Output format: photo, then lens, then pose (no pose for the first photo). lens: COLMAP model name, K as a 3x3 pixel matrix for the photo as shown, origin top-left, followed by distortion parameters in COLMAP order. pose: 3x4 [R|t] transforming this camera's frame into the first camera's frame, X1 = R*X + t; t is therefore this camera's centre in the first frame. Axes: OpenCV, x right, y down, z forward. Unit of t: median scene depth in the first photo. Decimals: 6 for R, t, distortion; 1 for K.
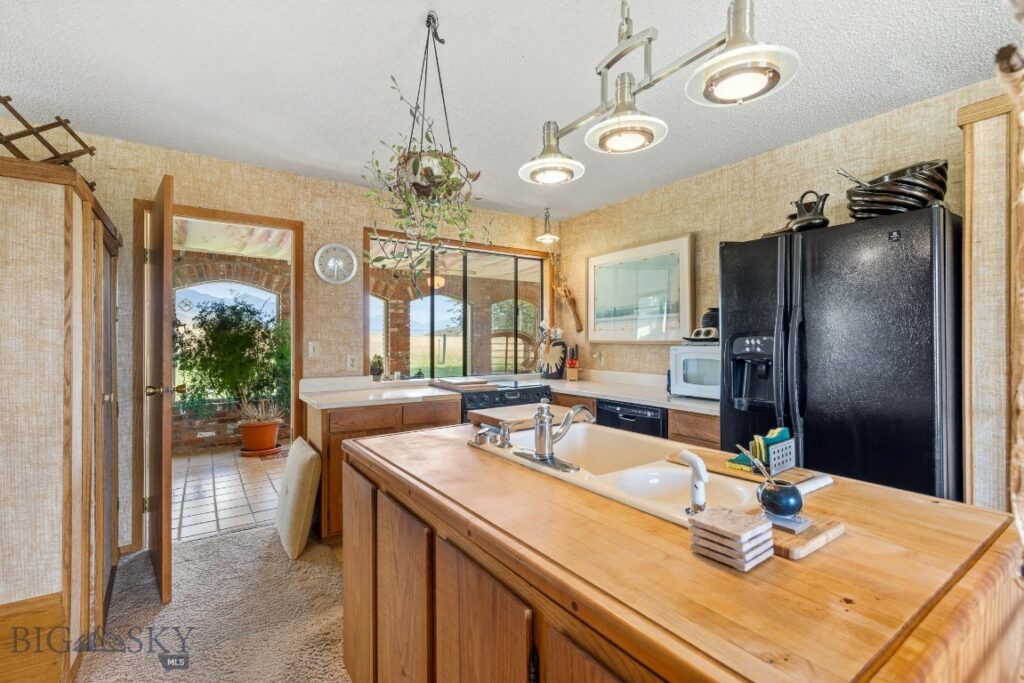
lens RADIAL K [[457.4, 0, 511.9], [0, 457.4, 338.7], [0, 0, 1]] dist [0.005130, -0.000294]
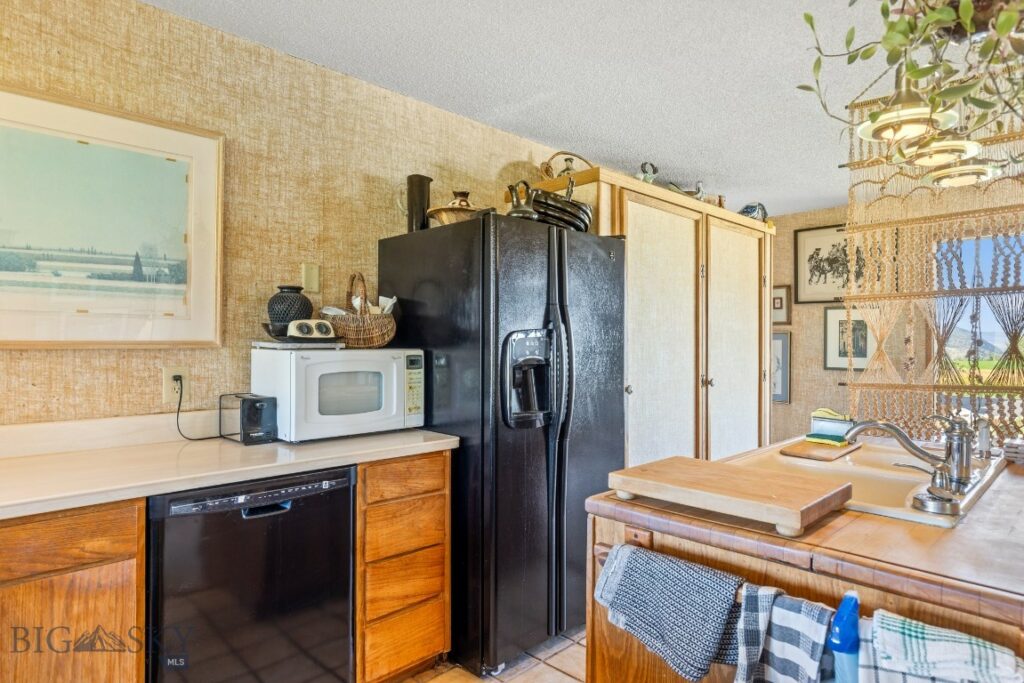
lens RADIAL K [[592.4, 0, 512.7], [0, 592.4, 342.0], [0, 0, 1]] dist [-0.005760, 0.002401]
pose [[-0.182888, 0.002043, 0.983132, -0.323791], [-0.005425, 0.999981, -0.003087, 0.005299], [-0.983119, -0.005898, -0.182874, 0.764977]]
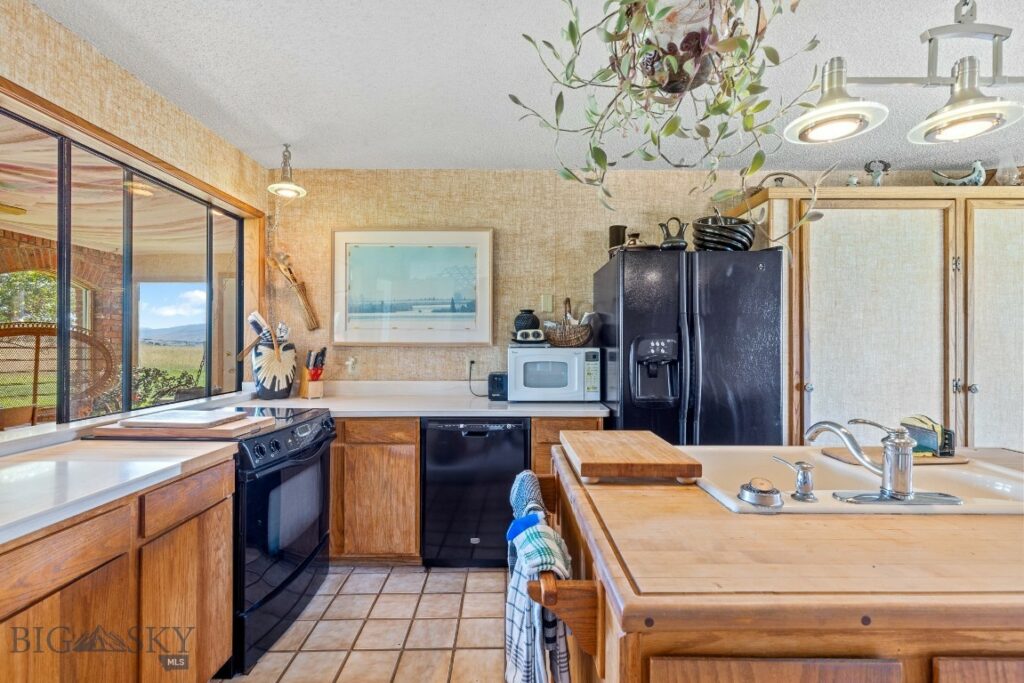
lens RADIAL K [[457.4, 0, 510.7], [0, 457.4, 342.0], [0, 0, 1]] dist [0.005130, -0.000294]
pose [[0.559542, 0.001488, 0.828800, -0.355968], [-0.004695, 0.999988, 0.001374, 0.001393], [-0.828789, -0.004660, 0.559543, 0.422773]]
